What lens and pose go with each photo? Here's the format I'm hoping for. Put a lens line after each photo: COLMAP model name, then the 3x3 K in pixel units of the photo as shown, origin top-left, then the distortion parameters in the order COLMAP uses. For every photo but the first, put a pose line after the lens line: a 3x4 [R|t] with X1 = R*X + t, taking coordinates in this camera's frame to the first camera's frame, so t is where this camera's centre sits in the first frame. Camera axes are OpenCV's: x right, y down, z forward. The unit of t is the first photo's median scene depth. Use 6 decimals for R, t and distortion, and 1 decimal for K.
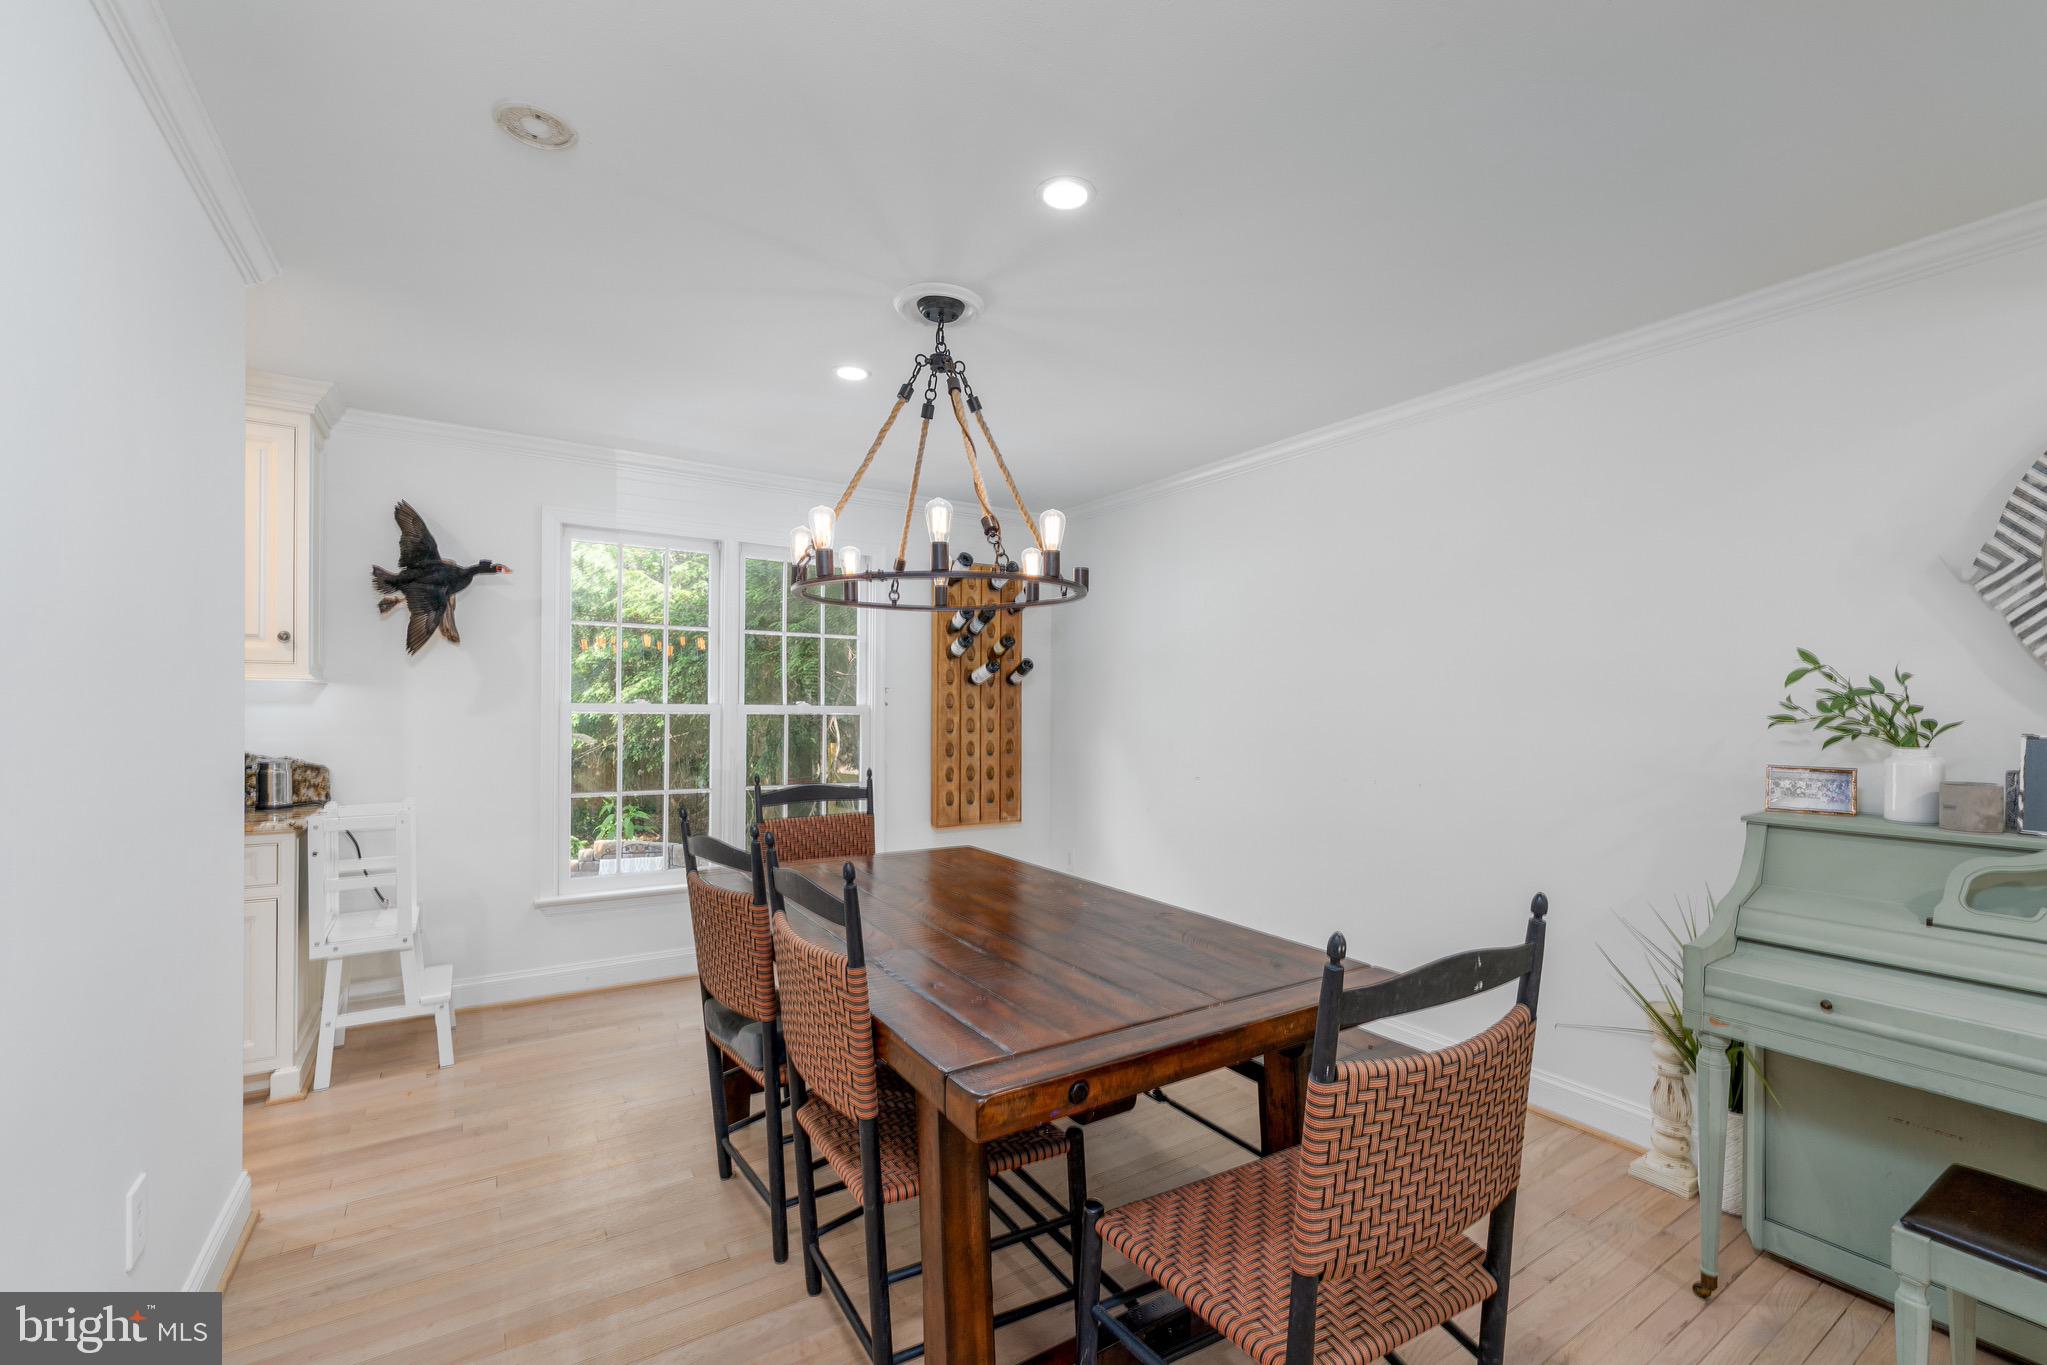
lens RADIAL K [[847.0, 0, 1038.7], [0, 847.0, 696.8], [0, 0, 1]] dist [-0.002552, -0.000125]
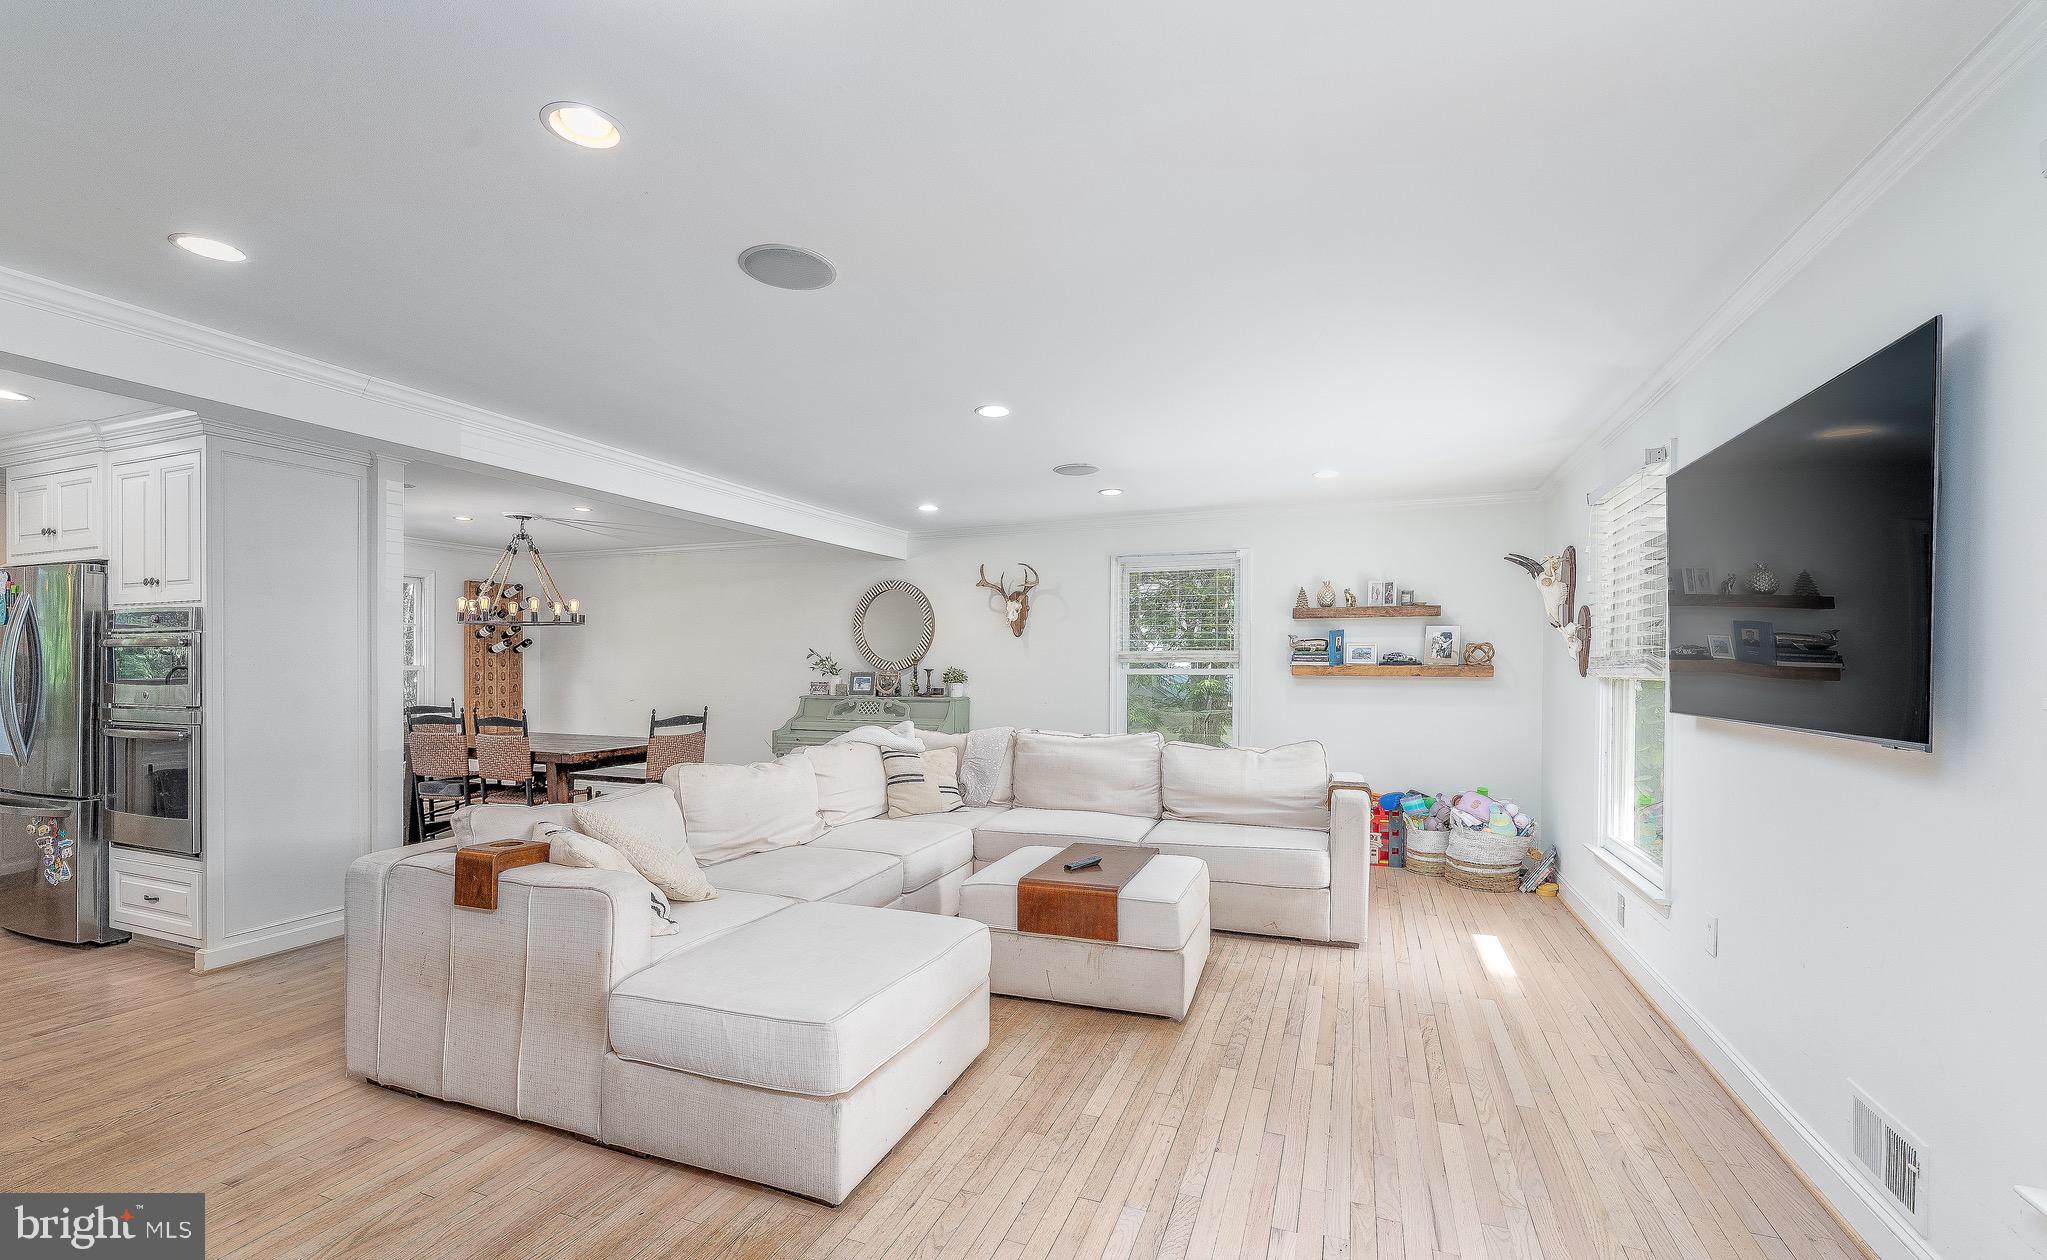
lens RADIAL K [[806.2, 0, 1012.0], [0, 806.2, 664.1], [0, 0, 1]] dist [-0.003228, 0.000116]
pose [[0.817835, -0.003412, 0.575443, -0.157826], [-0.003897, 0.999927, 0.011467, -0.014540], [-0.575440, -0.011620, 0.817761, -0.975393]]
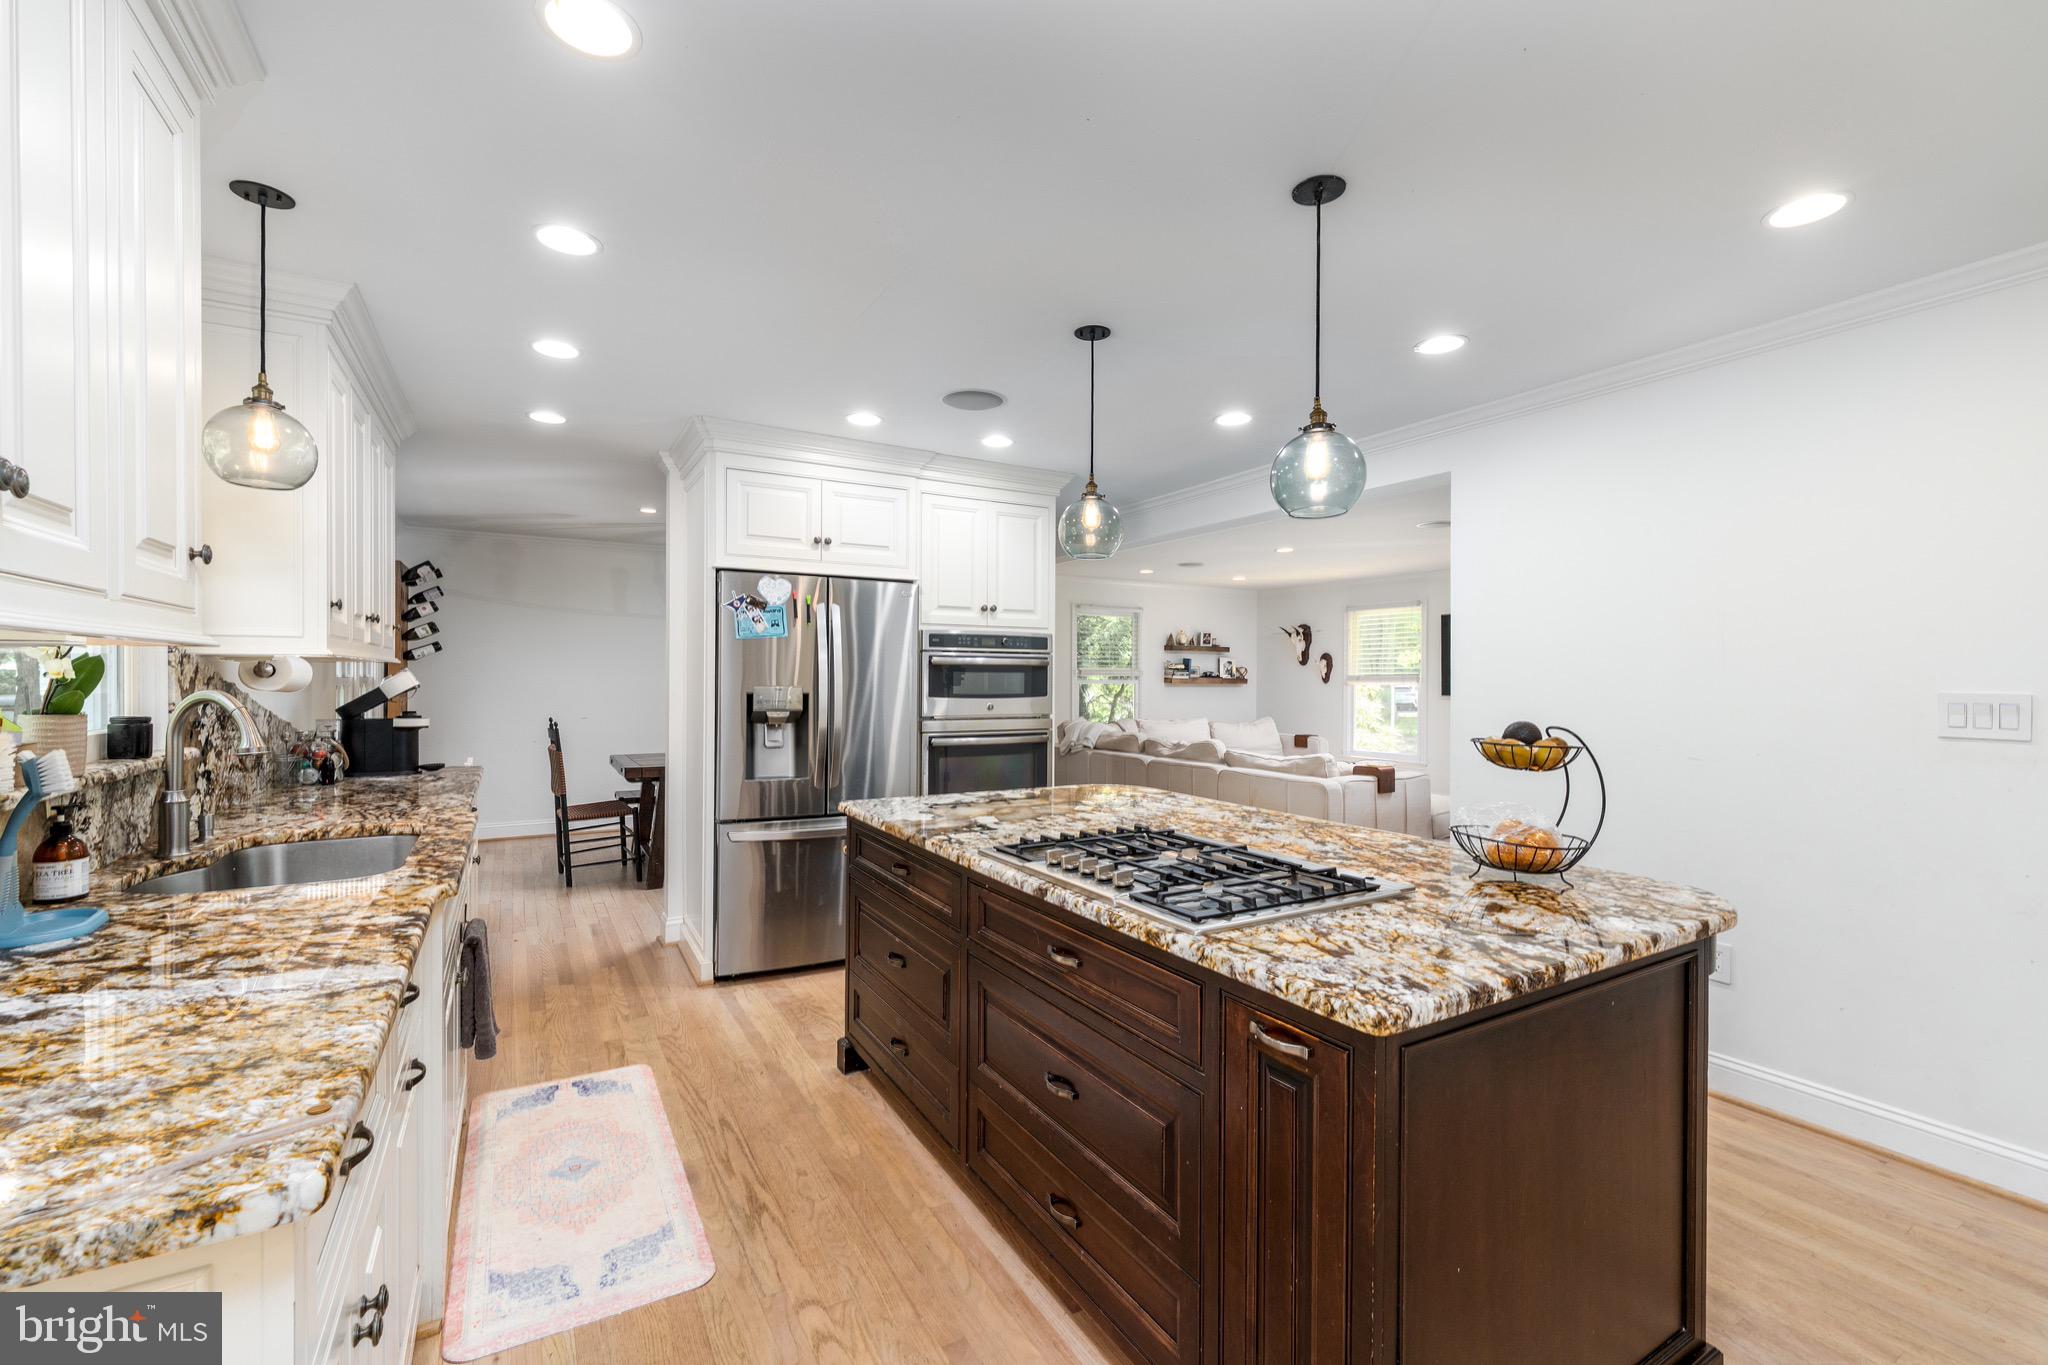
lens RADIAL K [[847.4, 0, 1006.8], [0, 847.4, 667.2], [0, 0, 1]] dist [-0.002552, -0.000125]
pose [[0.057699, 0.005934, 0.998316, -1.298010], [-0.013031, 0.999902, -0.005190, -0.011995], [-0.998249, -0.012710, 0.057771, 0.039650]]
